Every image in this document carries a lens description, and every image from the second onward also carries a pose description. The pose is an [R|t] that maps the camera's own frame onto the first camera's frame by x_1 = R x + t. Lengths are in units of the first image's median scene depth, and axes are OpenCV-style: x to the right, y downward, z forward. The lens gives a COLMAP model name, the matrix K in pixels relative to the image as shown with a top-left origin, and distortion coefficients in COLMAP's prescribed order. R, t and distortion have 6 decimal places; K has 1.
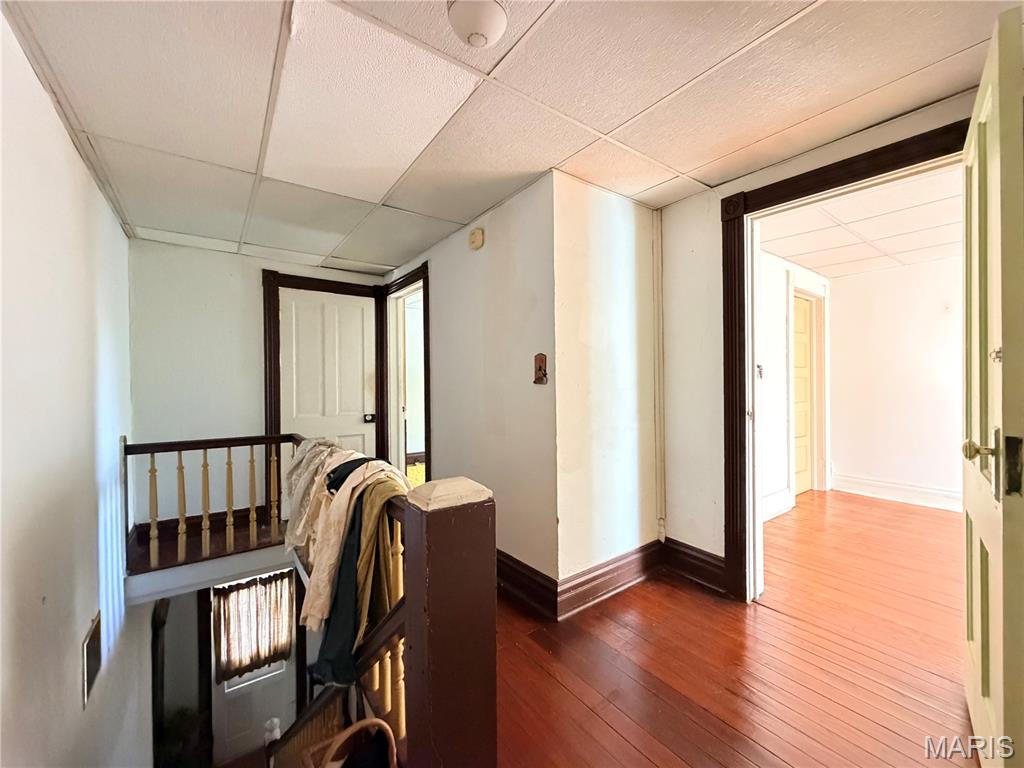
lens RADIAL K [[408.4, 0, 511.7], [0, 408.4, 383.5], [0, 0, 1]] dist [0.006539, -0.000941]
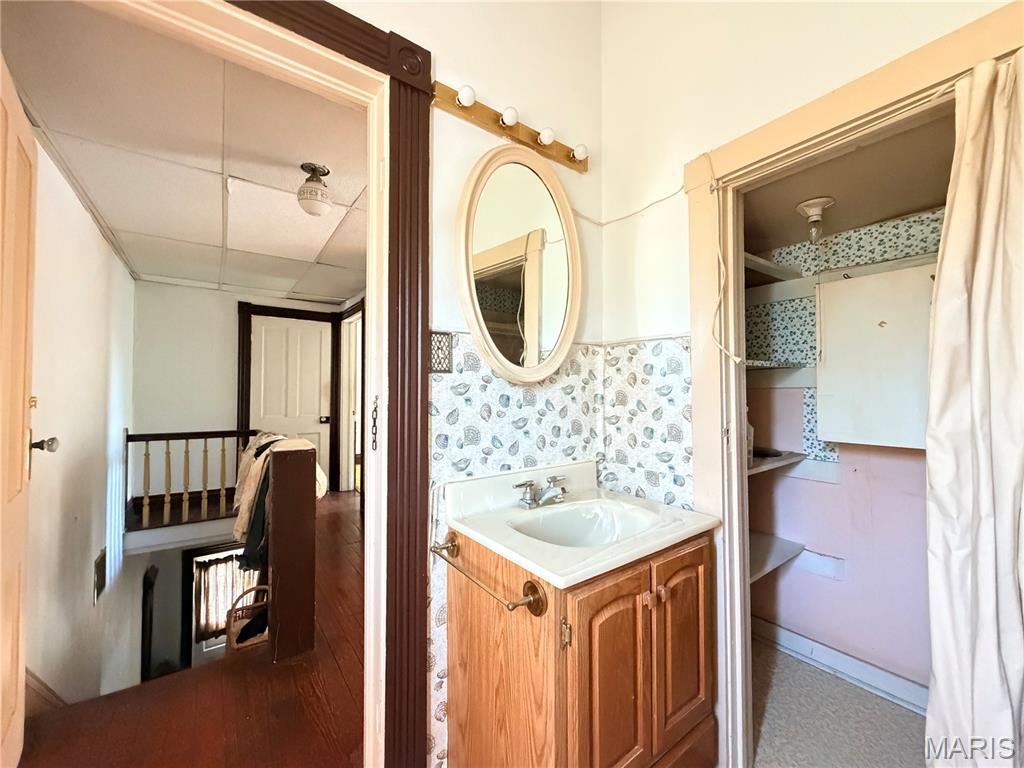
lens RADIAL K [[408.4, 0, 511.3], [0, 408.4, 383.1], [0, 0, 1]] dist [0.006539, -0.000941]
pose [[0.999939, 0.010239, -0.004066, 0.260045], [-0.010344, 0.999591, -0.026657, 0.001840], [0.003791, 0.026698, 0.999636, -0.278847]]
